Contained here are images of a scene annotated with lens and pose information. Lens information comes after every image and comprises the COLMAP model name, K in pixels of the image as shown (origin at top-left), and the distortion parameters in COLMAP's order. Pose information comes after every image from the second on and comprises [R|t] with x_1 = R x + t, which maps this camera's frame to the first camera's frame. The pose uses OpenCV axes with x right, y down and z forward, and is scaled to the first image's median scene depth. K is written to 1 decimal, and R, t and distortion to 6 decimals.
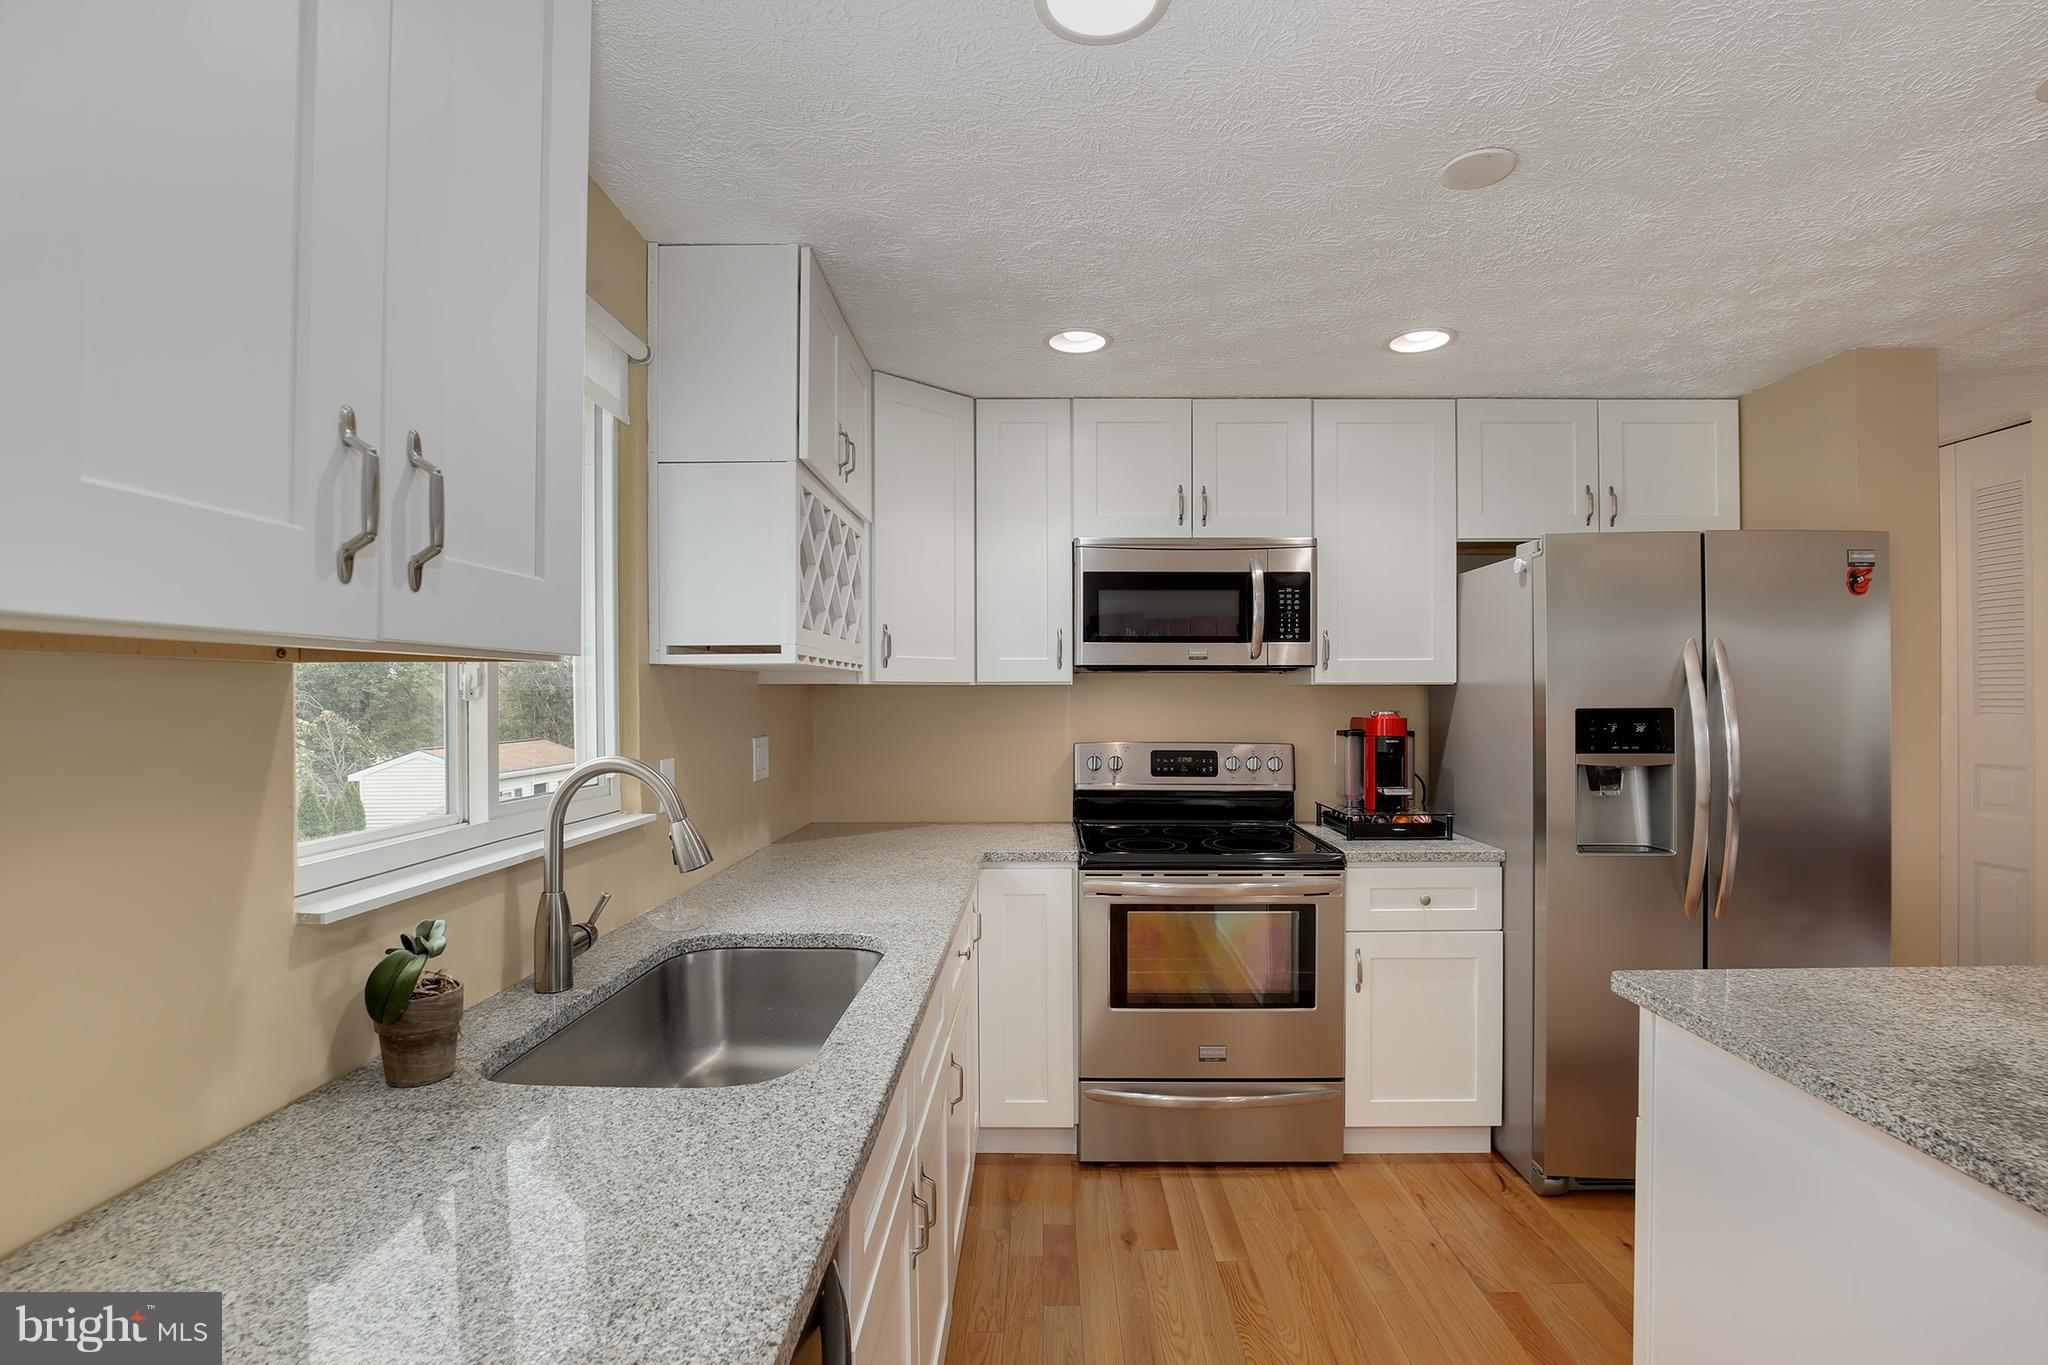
lens RADIAL K [[938.5, 0, 1026.5], [0, 938.5, 691.5], [0, 0, 1]] dist [-0.034015, 0.007340]
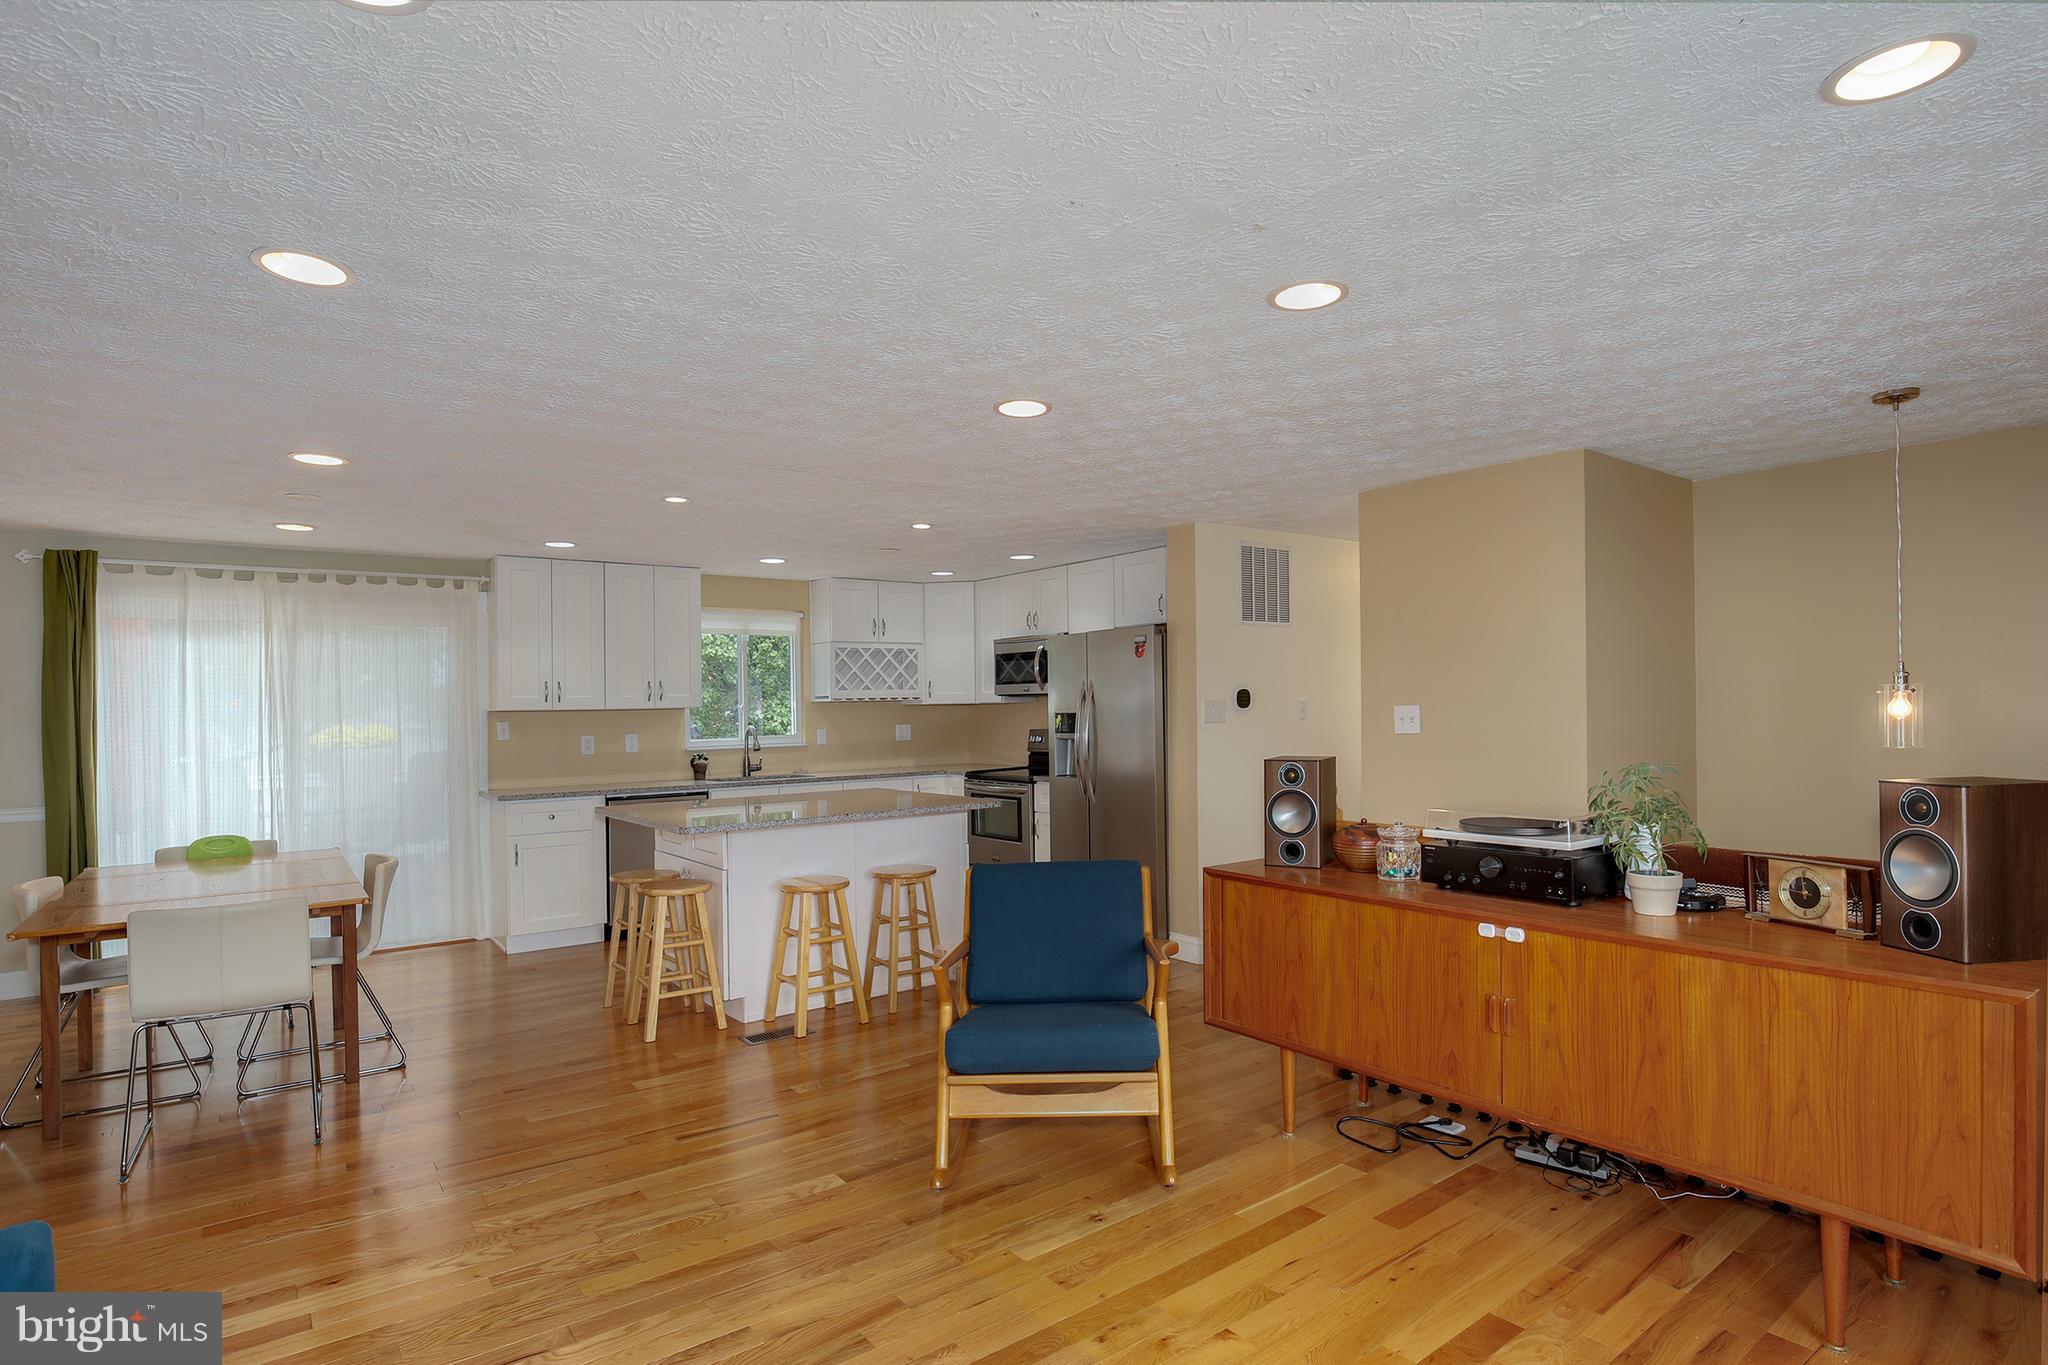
lens RADIAL K [[1044.5, 0, 1029.7], [0, 1044.5, 690.1], [0, 0, 1]] dist [-0.002839, -0.000258]
pose [[0.624665, -0.020785, -0.780616, 2.146056], [0.019669, 0.999747, -0.010880, -0.010211], [0.780645, -0.008558, 0.624916, -0.549289]]
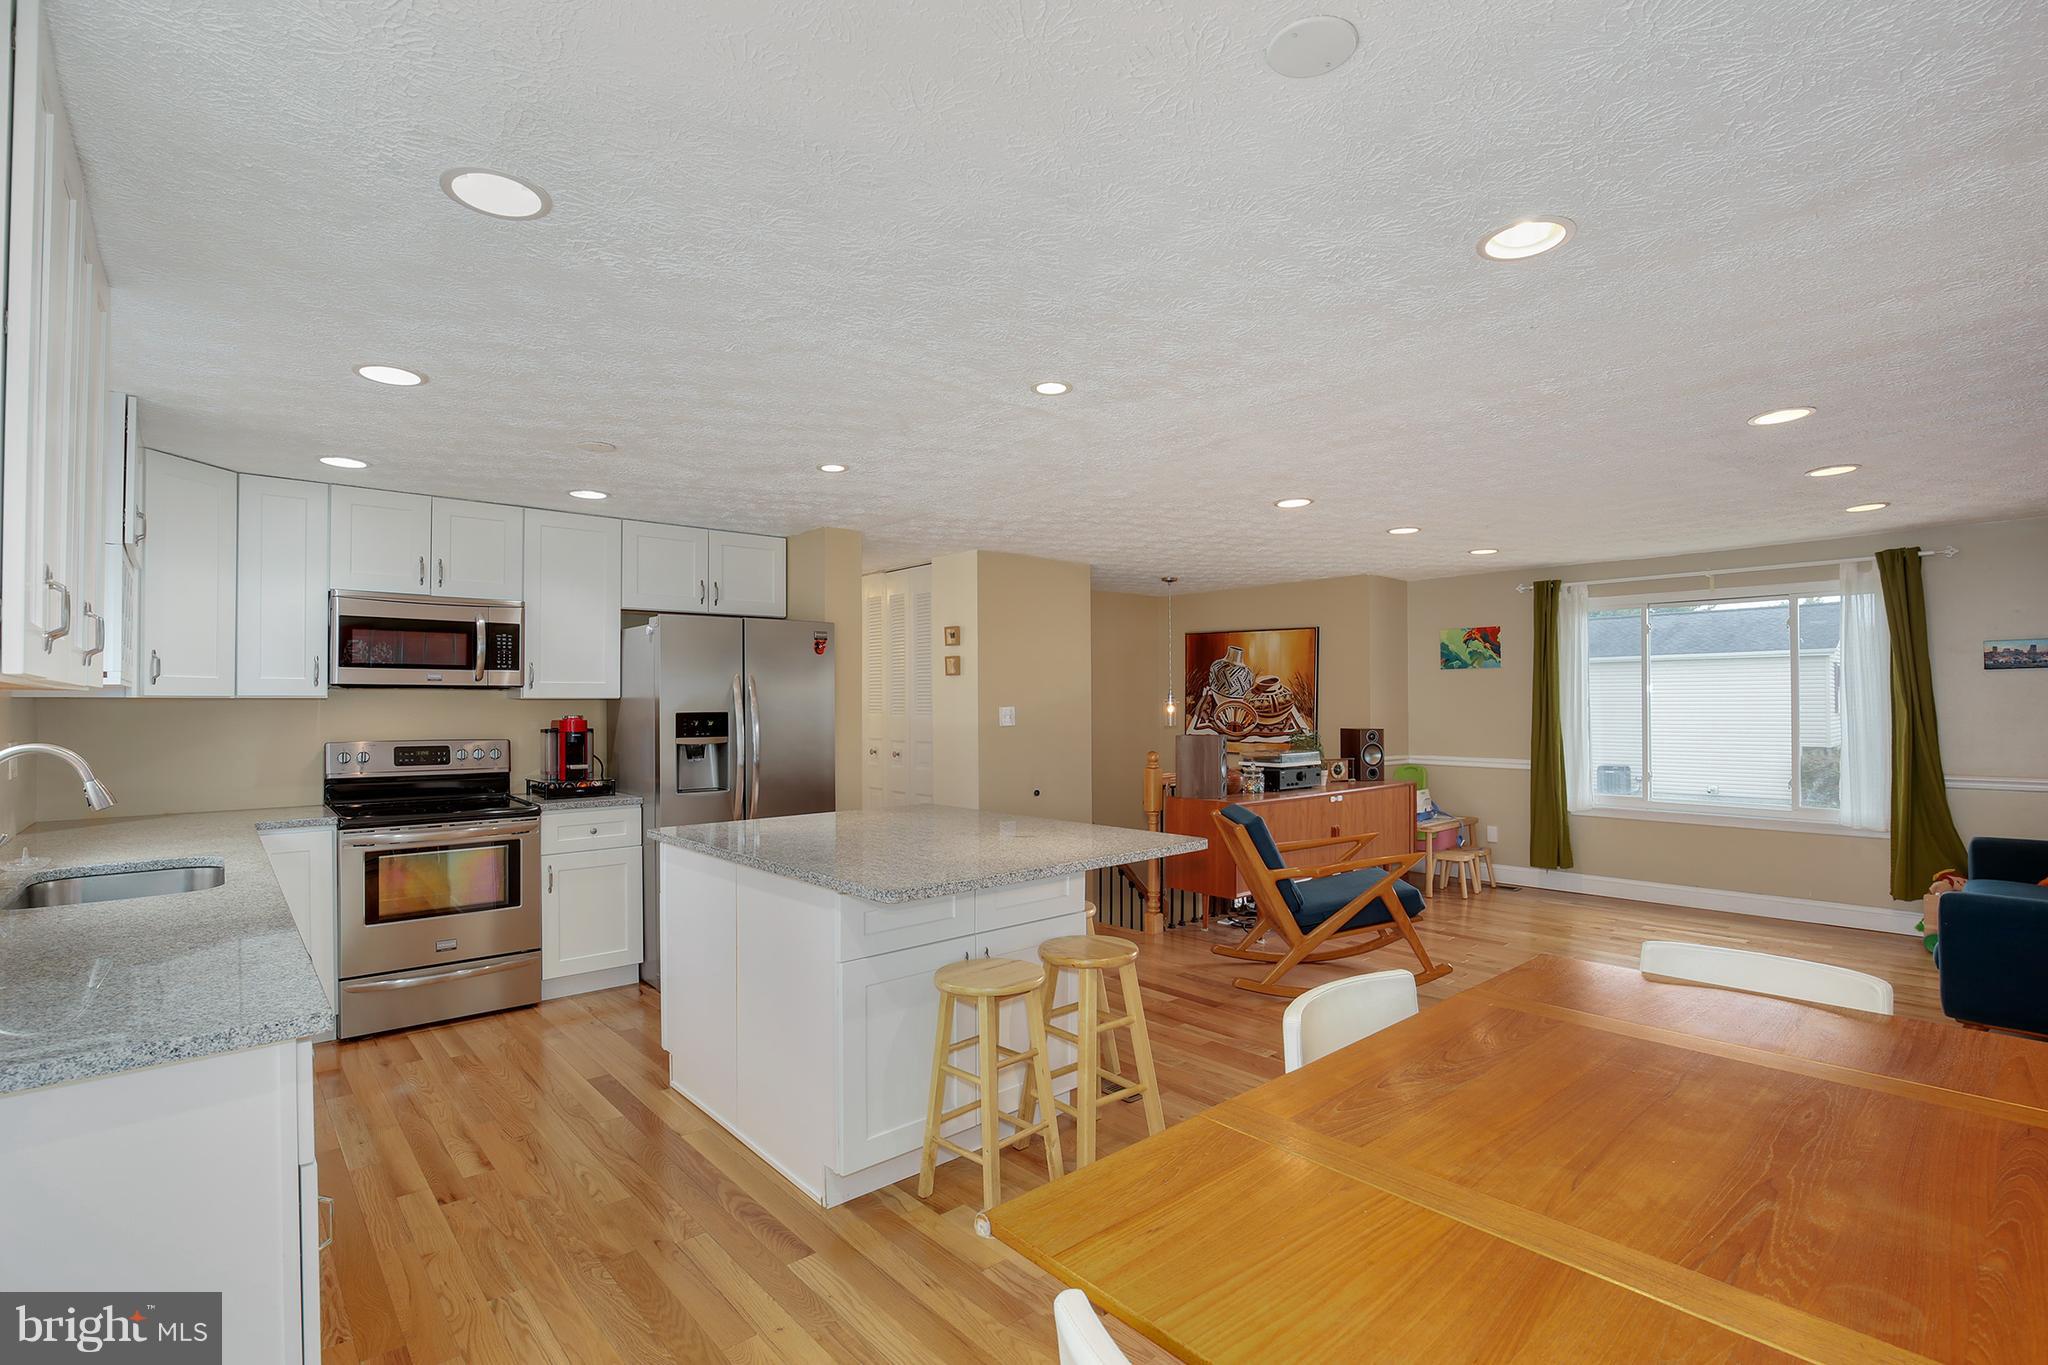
lens RADIAL K [[962.5, 0, 1027.3], [0, 962.5, 695.3], [0, 0, 1]] dist [-0.031265, 0.007709]
pose [[0.736636, 0.004626, 0.676273, -0.134601], [-0.000240, 0.999978, -0.006578, -0.002740], [-0.676289, 0.004684, 0.736621, -0.690448]]
